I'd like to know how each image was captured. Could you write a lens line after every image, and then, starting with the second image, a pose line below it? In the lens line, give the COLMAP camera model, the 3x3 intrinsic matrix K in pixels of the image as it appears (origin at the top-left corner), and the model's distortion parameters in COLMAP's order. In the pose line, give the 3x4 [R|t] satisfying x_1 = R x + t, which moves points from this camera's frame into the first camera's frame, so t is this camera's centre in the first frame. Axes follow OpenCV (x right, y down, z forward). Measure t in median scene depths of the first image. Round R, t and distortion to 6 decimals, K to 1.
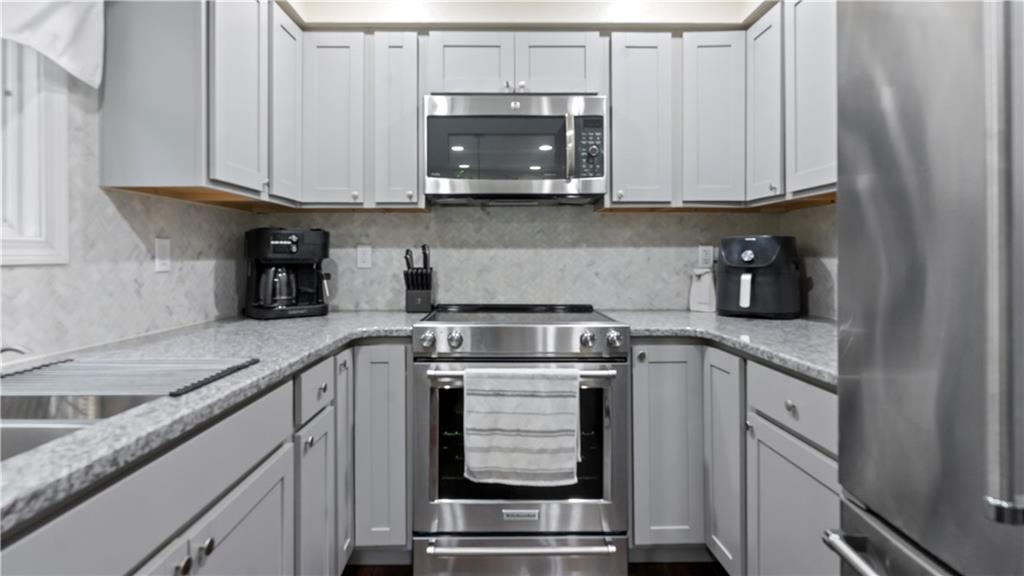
lens RADIAL K [[524.0, 0, 511.3], [0, 524.0, 245.2], [0, 0, 1]] dist [-0.004327, -0.000679]
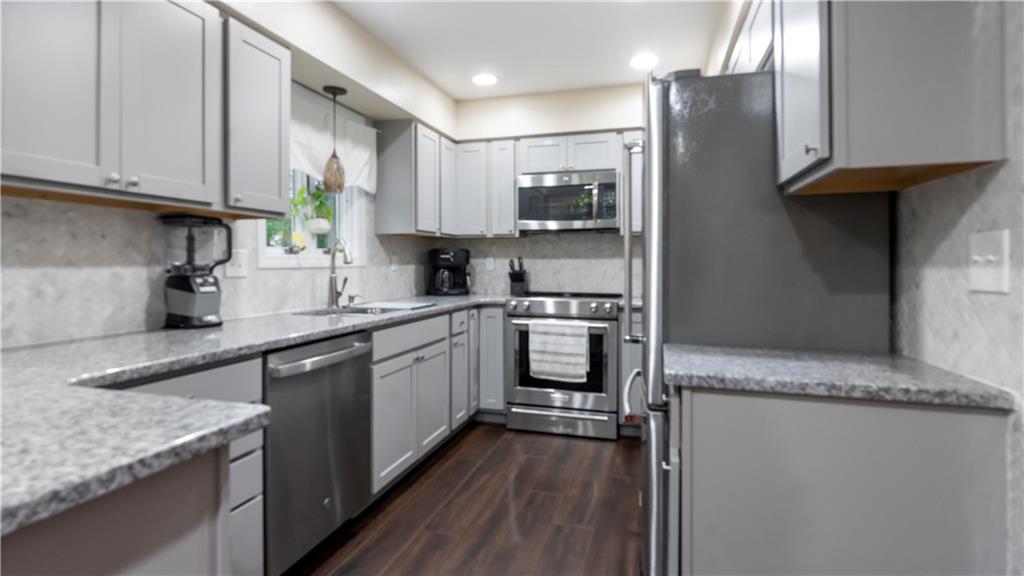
lens RADIAL K [[511.7, 0, 509.5], [0, 511.7, 267.0], [0, 0, 1]] dist [-0.002343, -0.000478]
pose [[0.955785, 0.007613, -0.293966, 0.366884], [0.001790, 0.999496, 0.031705, -0.026995], [0.294059, -0.030829, 0.955290, -0.791846]]
